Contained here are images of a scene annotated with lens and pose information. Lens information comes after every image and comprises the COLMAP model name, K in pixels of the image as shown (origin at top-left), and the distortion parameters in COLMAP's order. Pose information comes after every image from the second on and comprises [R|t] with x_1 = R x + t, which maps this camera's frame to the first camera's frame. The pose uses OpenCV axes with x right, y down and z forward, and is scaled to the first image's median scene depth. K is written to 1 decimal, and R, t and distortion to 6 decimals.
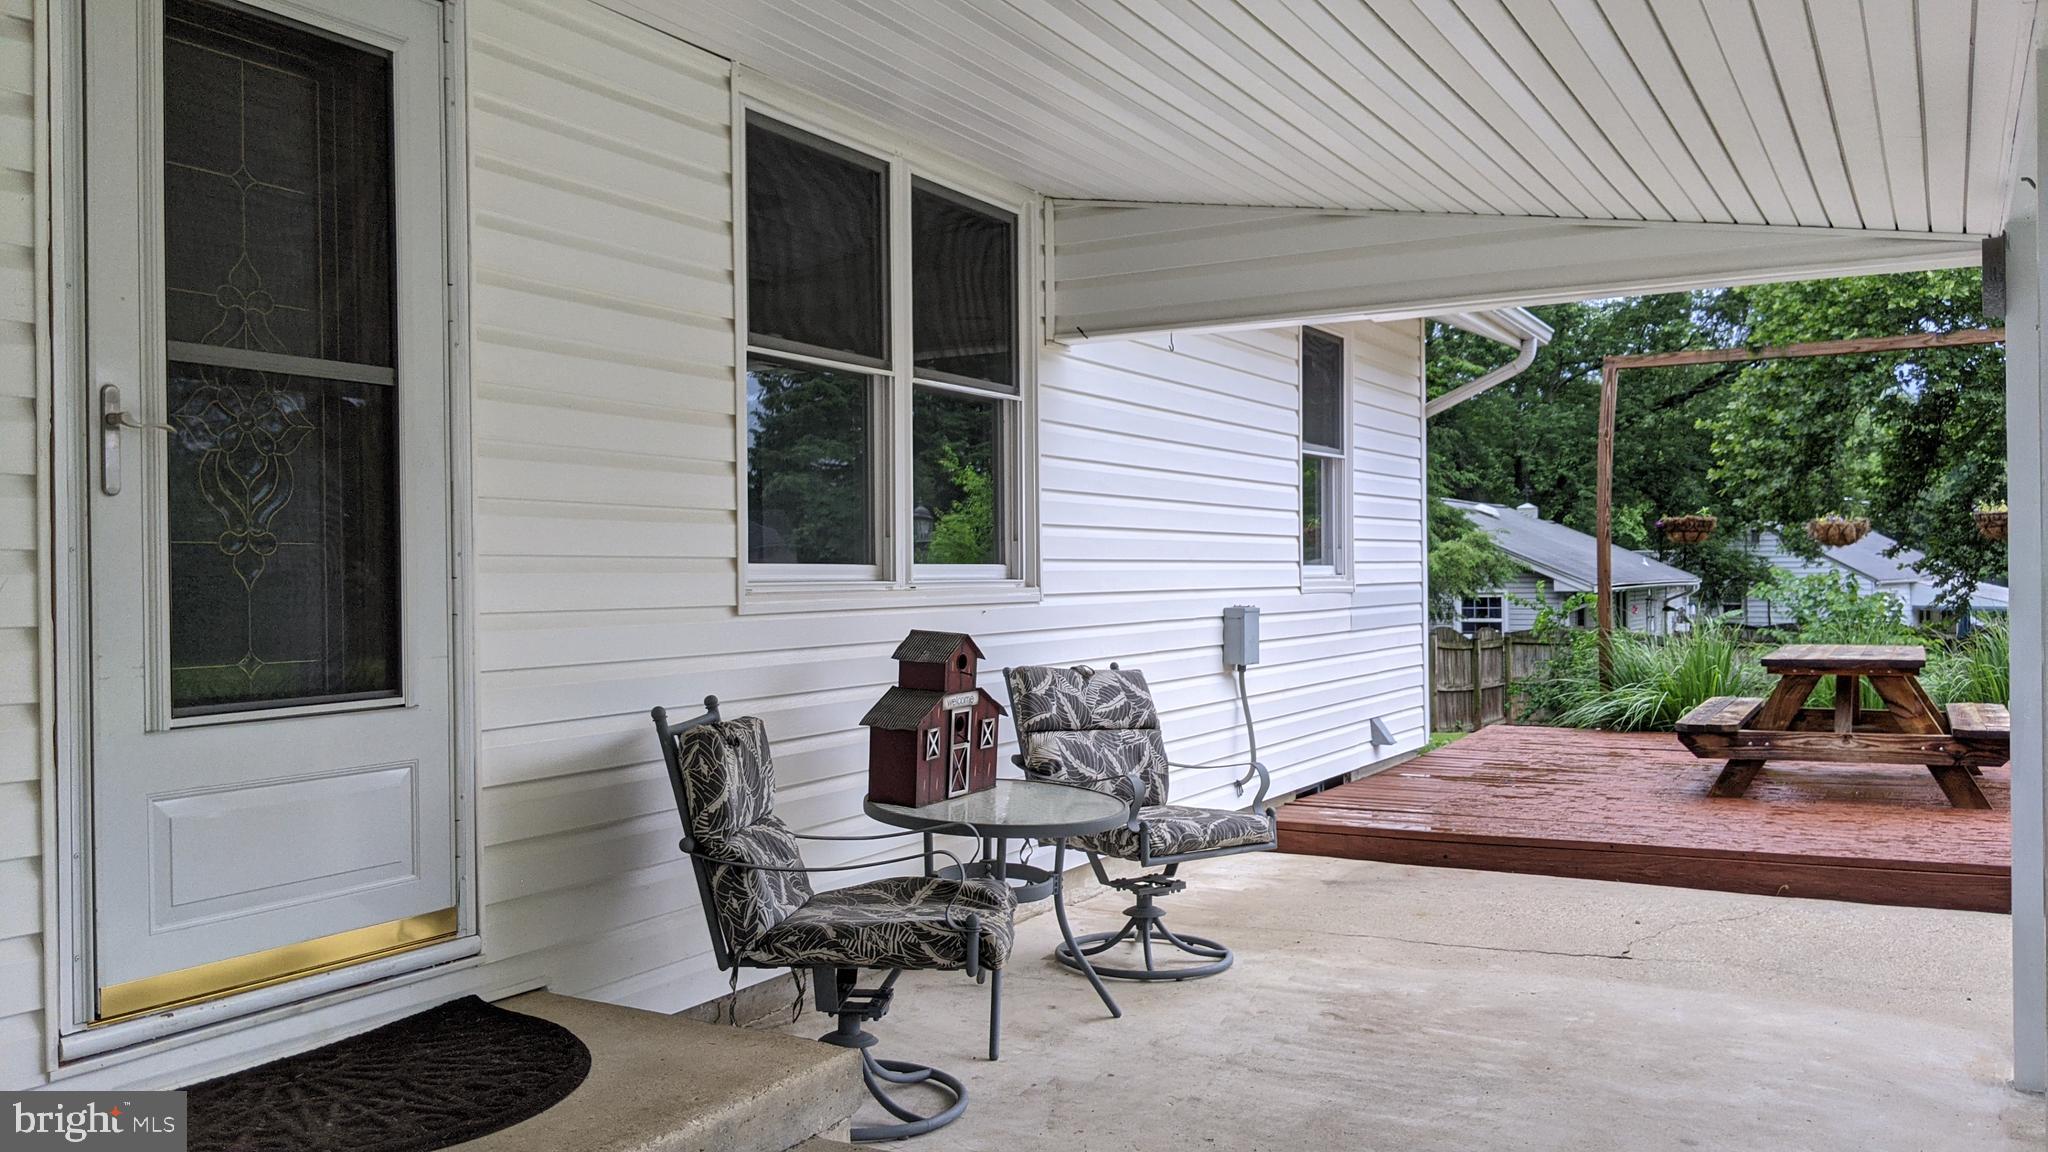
lens RADIAL K [[1615.1, 0, 1024.0], [0, 1615.1, 576.0], [0, 0, 1]] dist [0.074602, -0.156253]
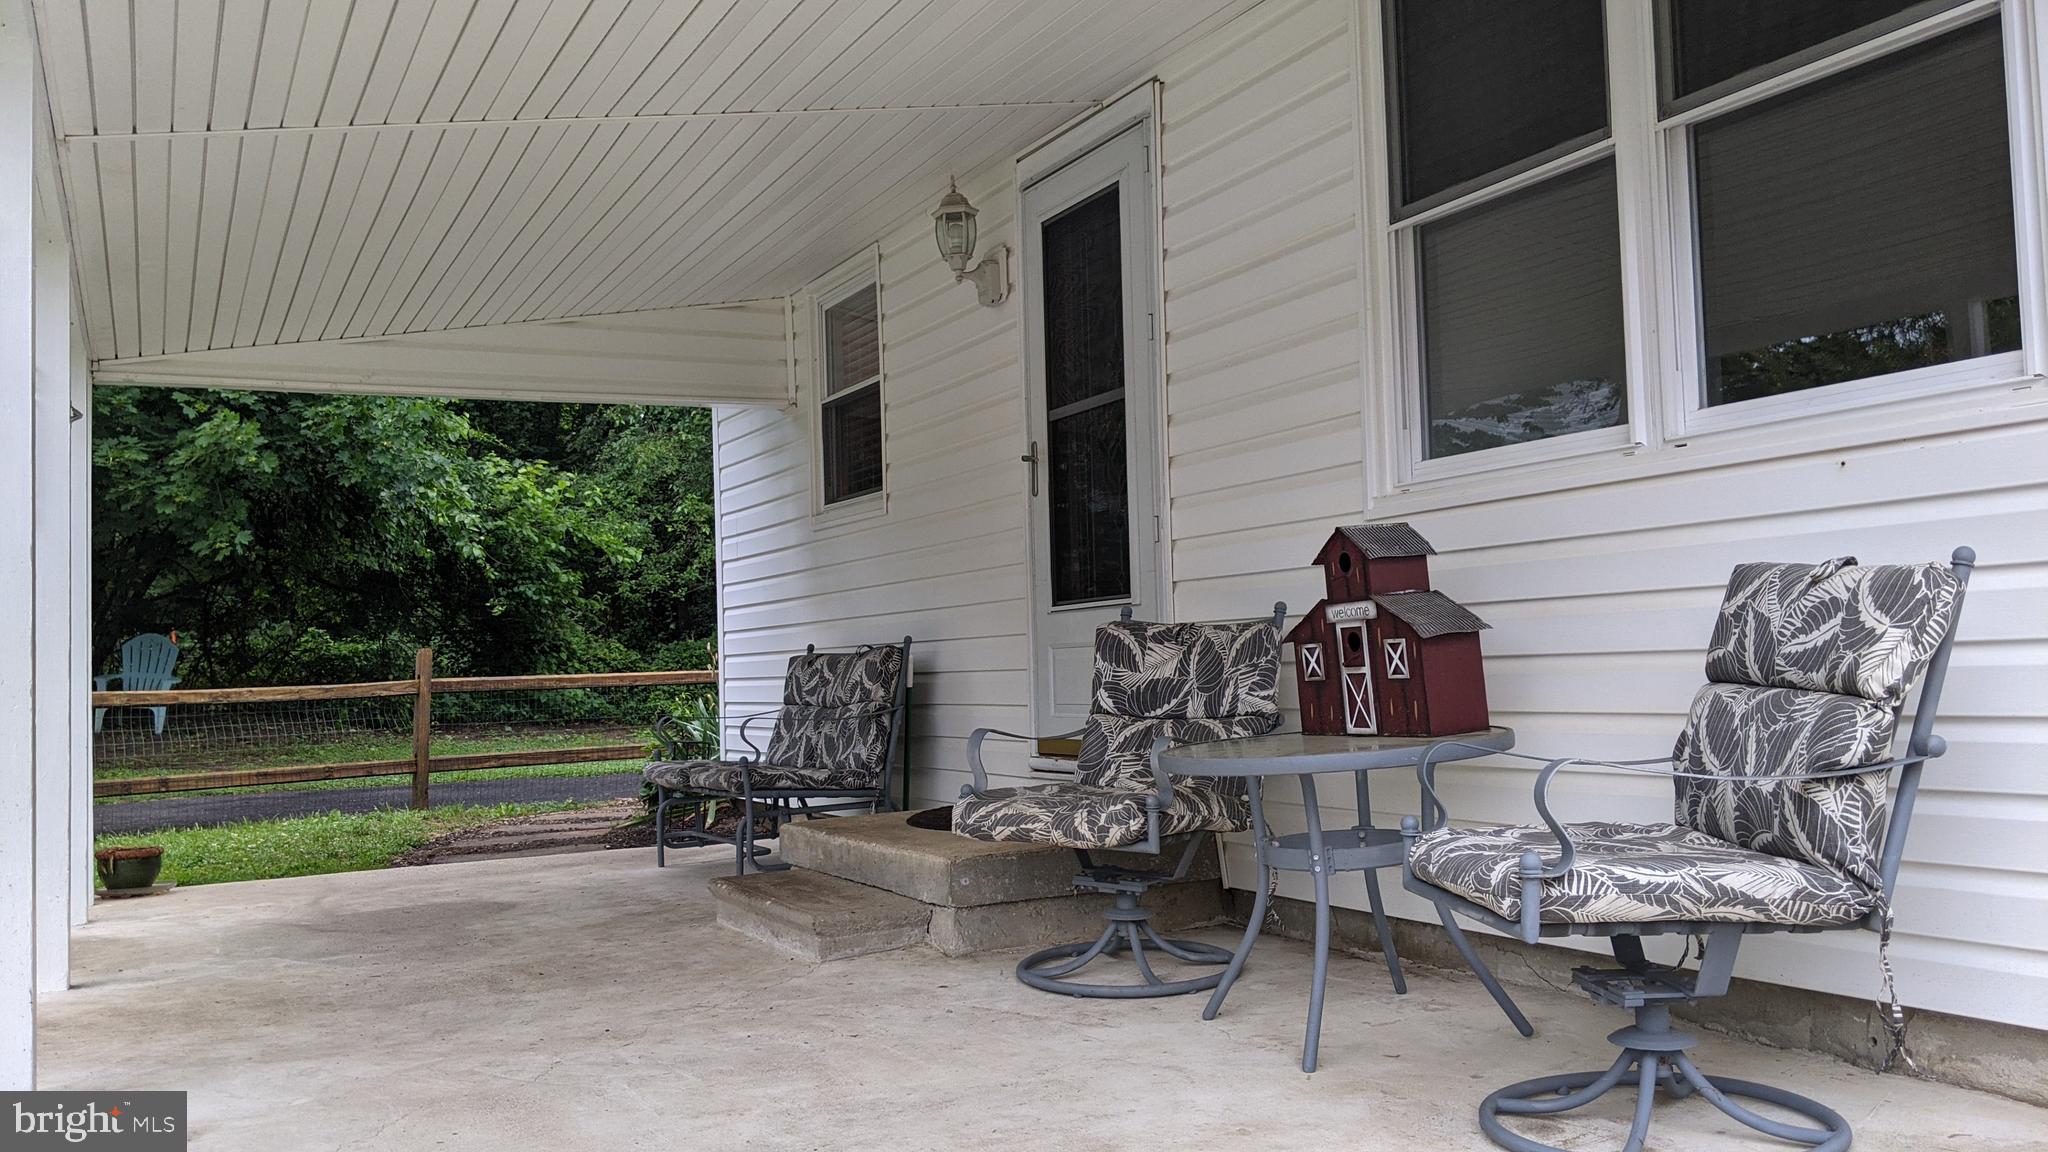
lens RADIAL K [[1615.1, 0, 1024.0], [0, 1615.1, 576.0], [0, 0, 1]] dist [0.074602, -0.156253]
pose [[-0.548689, -0.014646, -0.835898, 0.712251], [0.044496, 0.997918, -0.046693, 0.089692], [0.834842, -0.062814, -0.546894, 1.309243]]
